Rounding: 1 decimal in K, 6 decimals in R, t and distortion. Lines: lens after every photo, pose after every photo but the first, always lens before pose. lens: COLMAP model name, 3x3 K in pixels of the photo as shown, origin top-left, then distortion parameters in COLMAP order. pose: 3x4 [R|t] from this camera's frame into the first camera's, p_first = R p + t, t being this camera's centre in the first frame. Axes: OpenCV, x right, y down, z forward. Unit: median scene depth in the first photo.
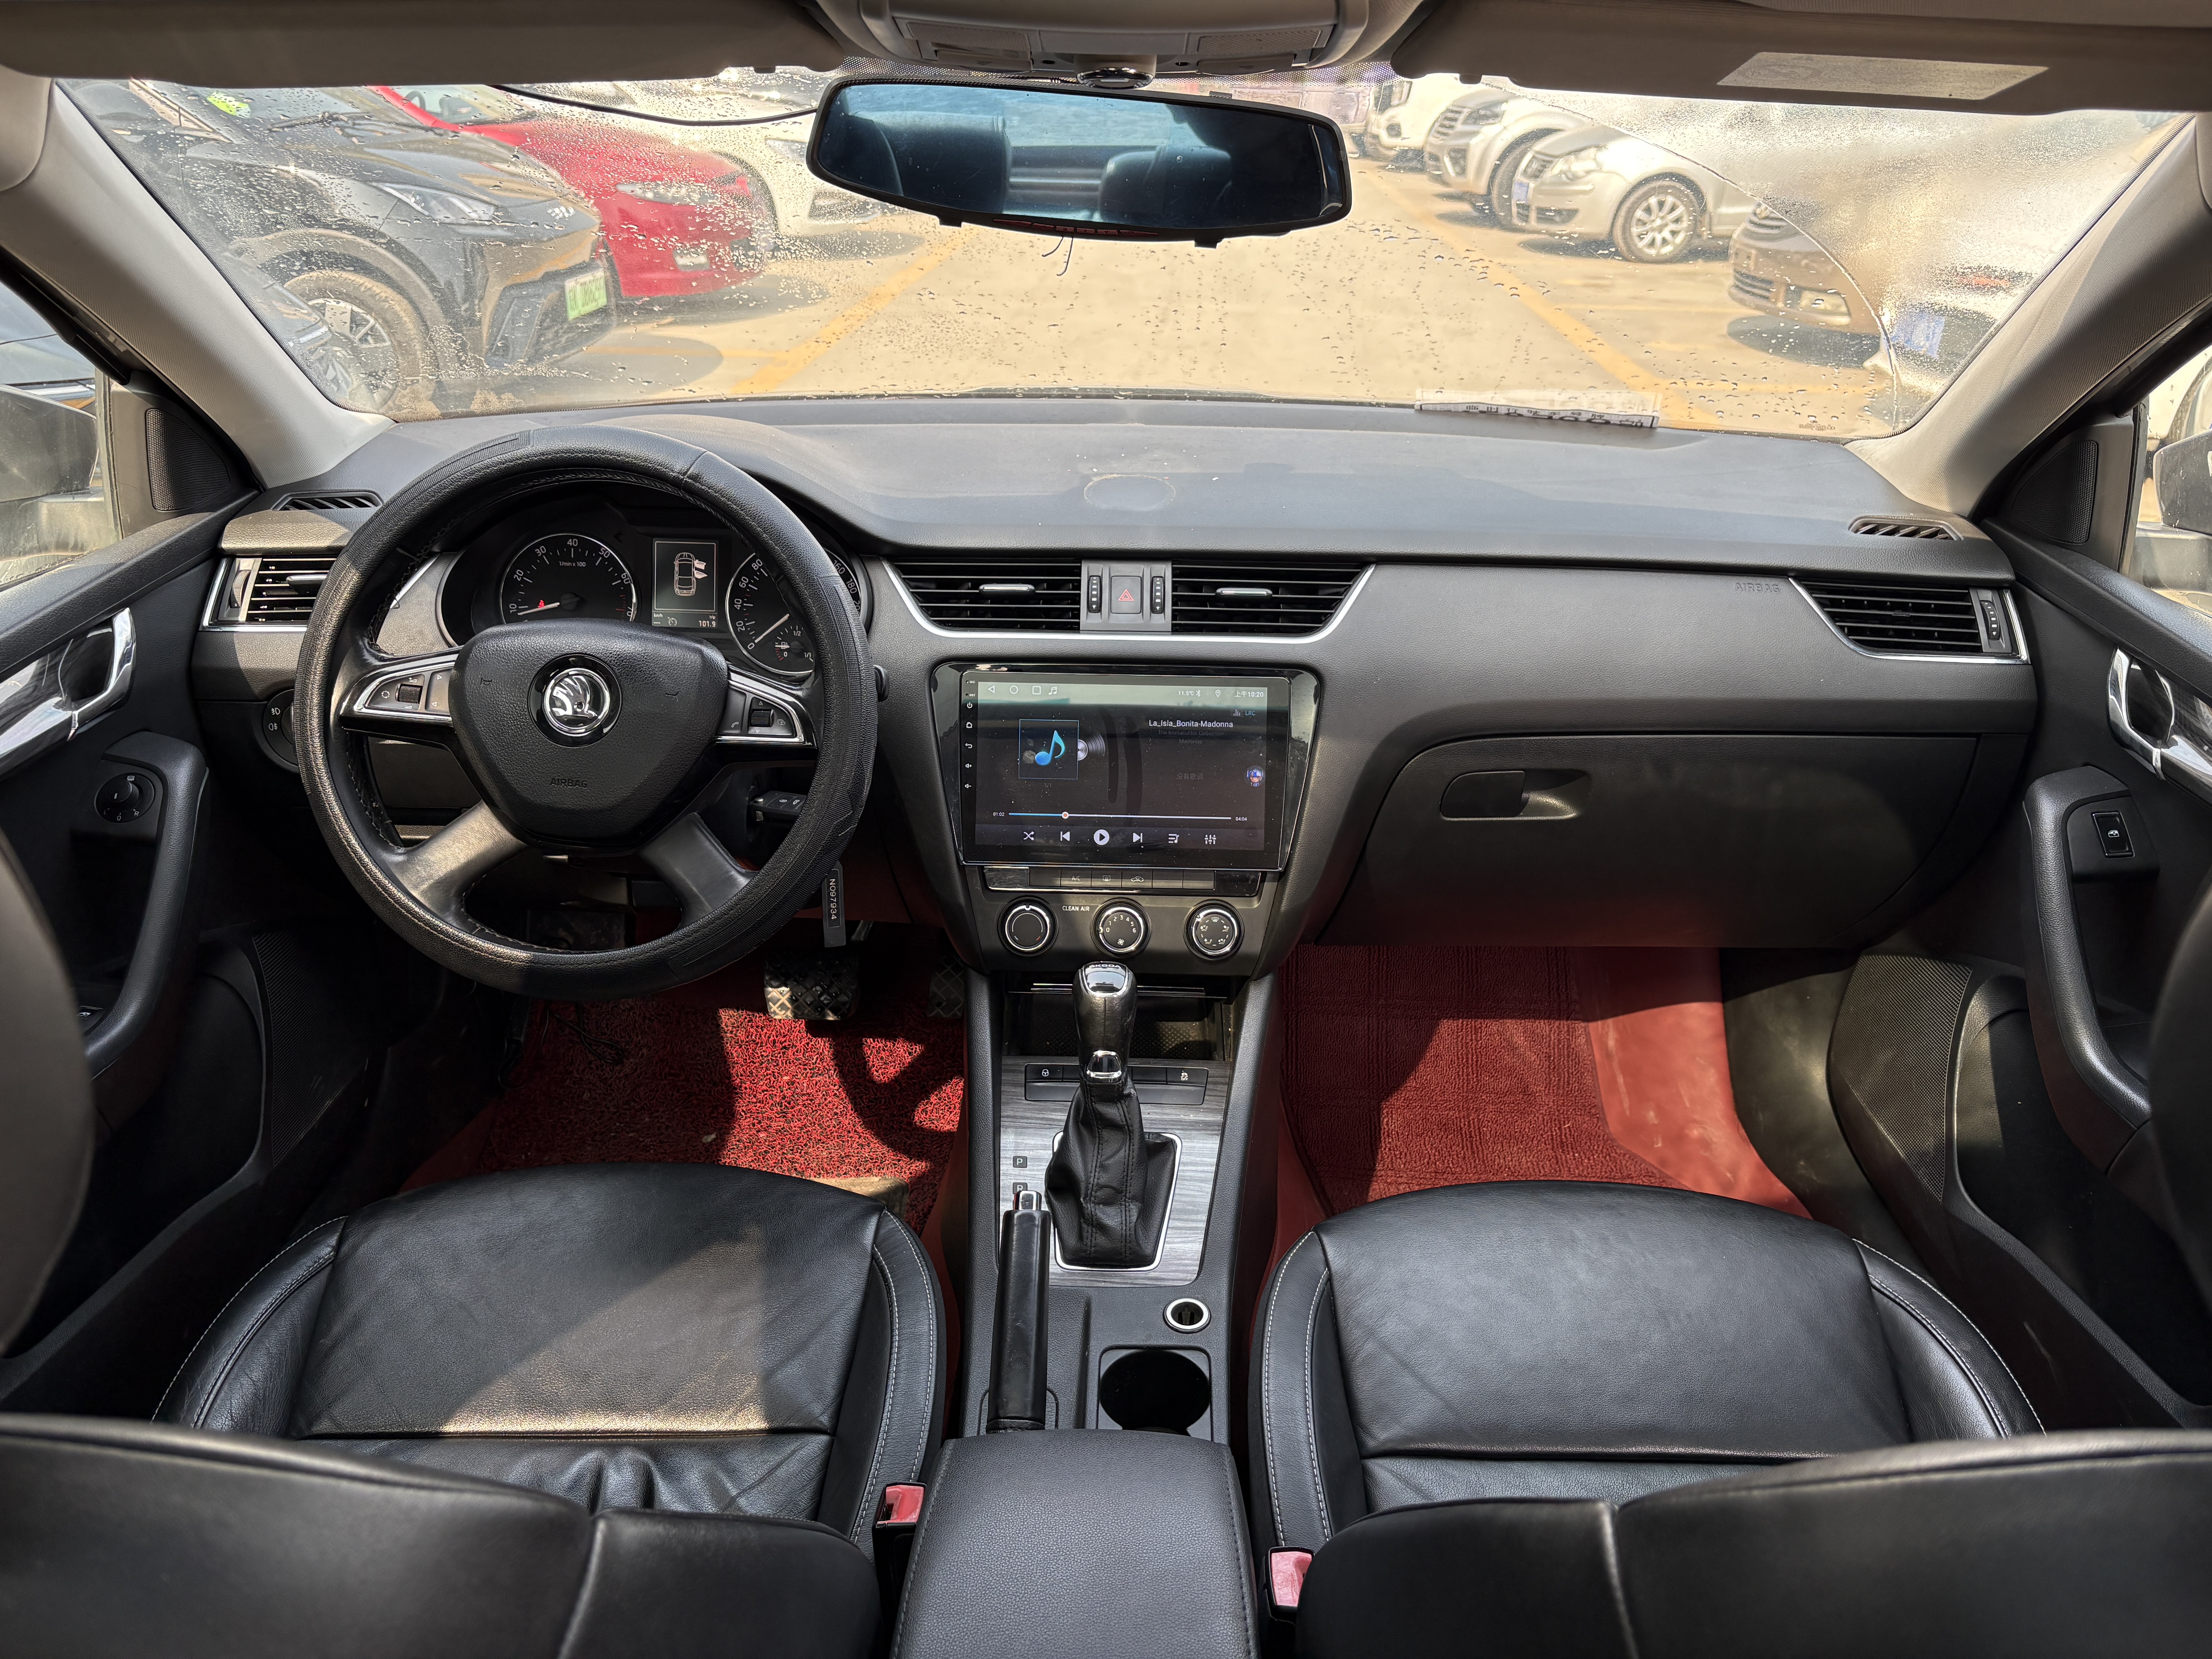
lens RADIAL K [[1682.0, 0, 1114.2], [0, 1682.0, 834.1], [0, 0, 1]] dist [0.030028, -0.030566]
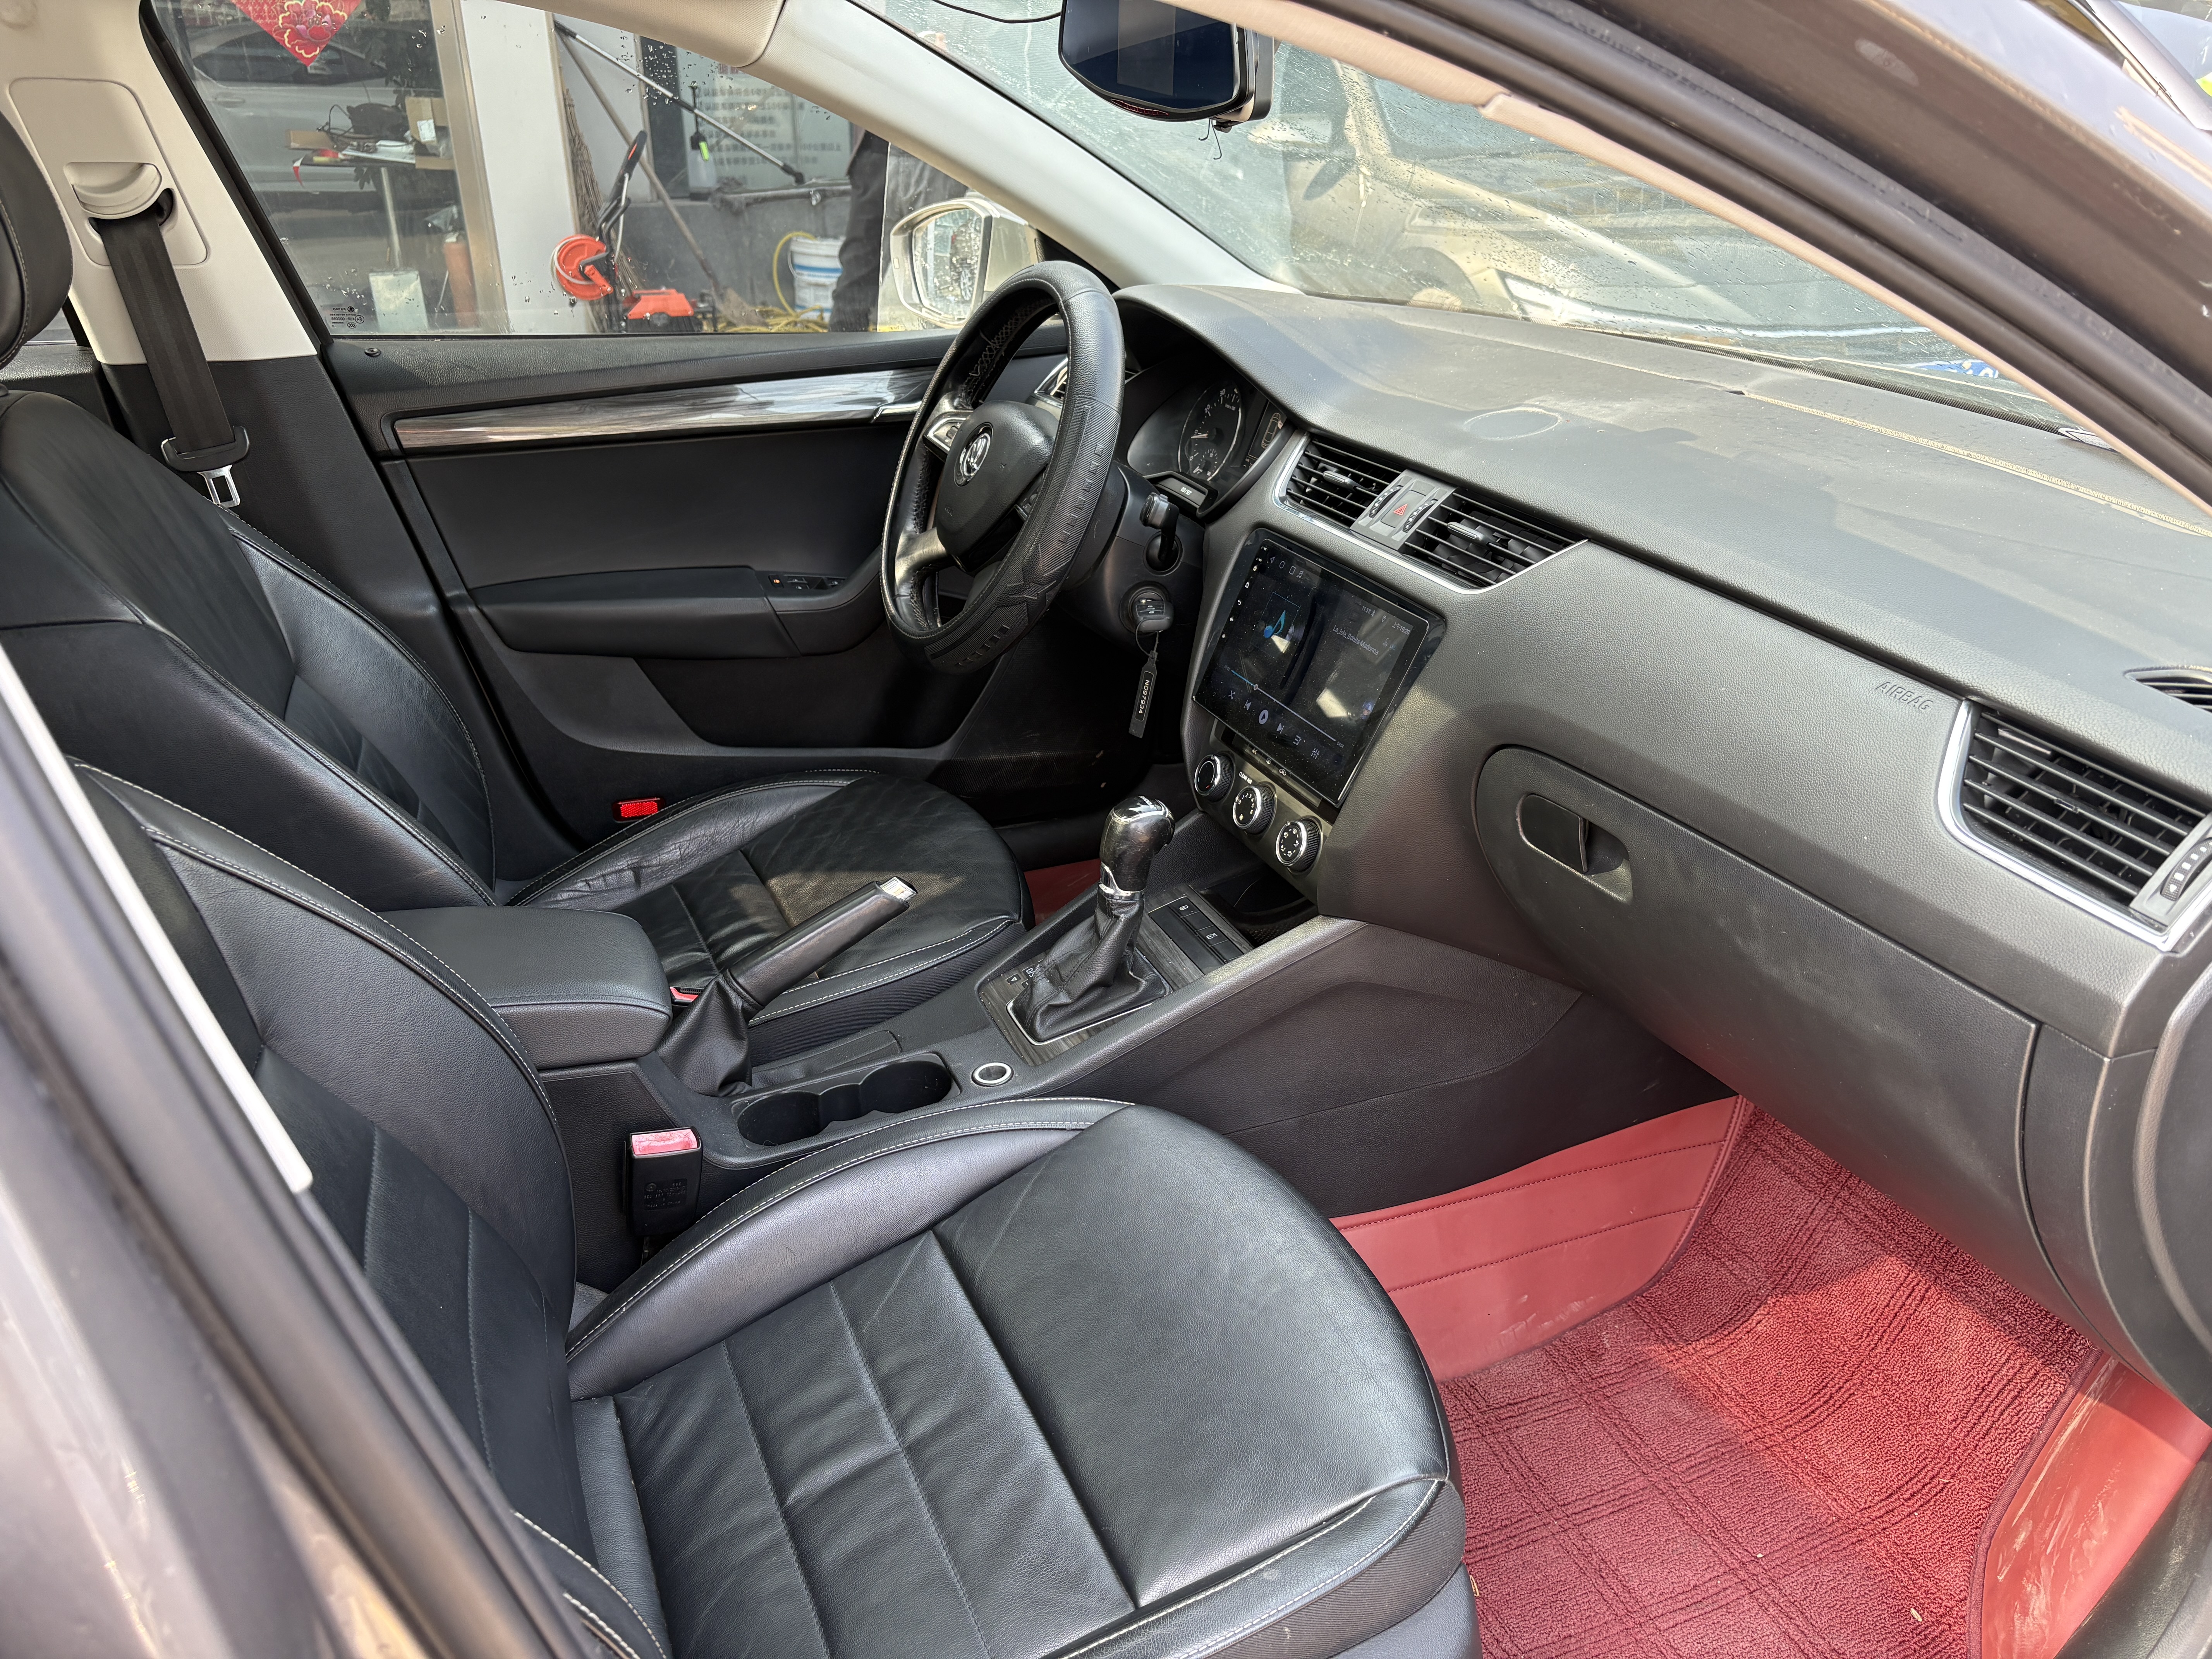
lens RADIAL K [[1682.0, 0, 1105.9], [0, 1682.0, 827.4], [0, 0, 1]] dist [0.030028, -0.030566]
pose [[0.404465, 0.371246, -0.835813, 0.832181], [-0.379918, 0.899521, 0.215695, -0.121577], [0.831908, 0.230299, 0.504868, 0.405074]]
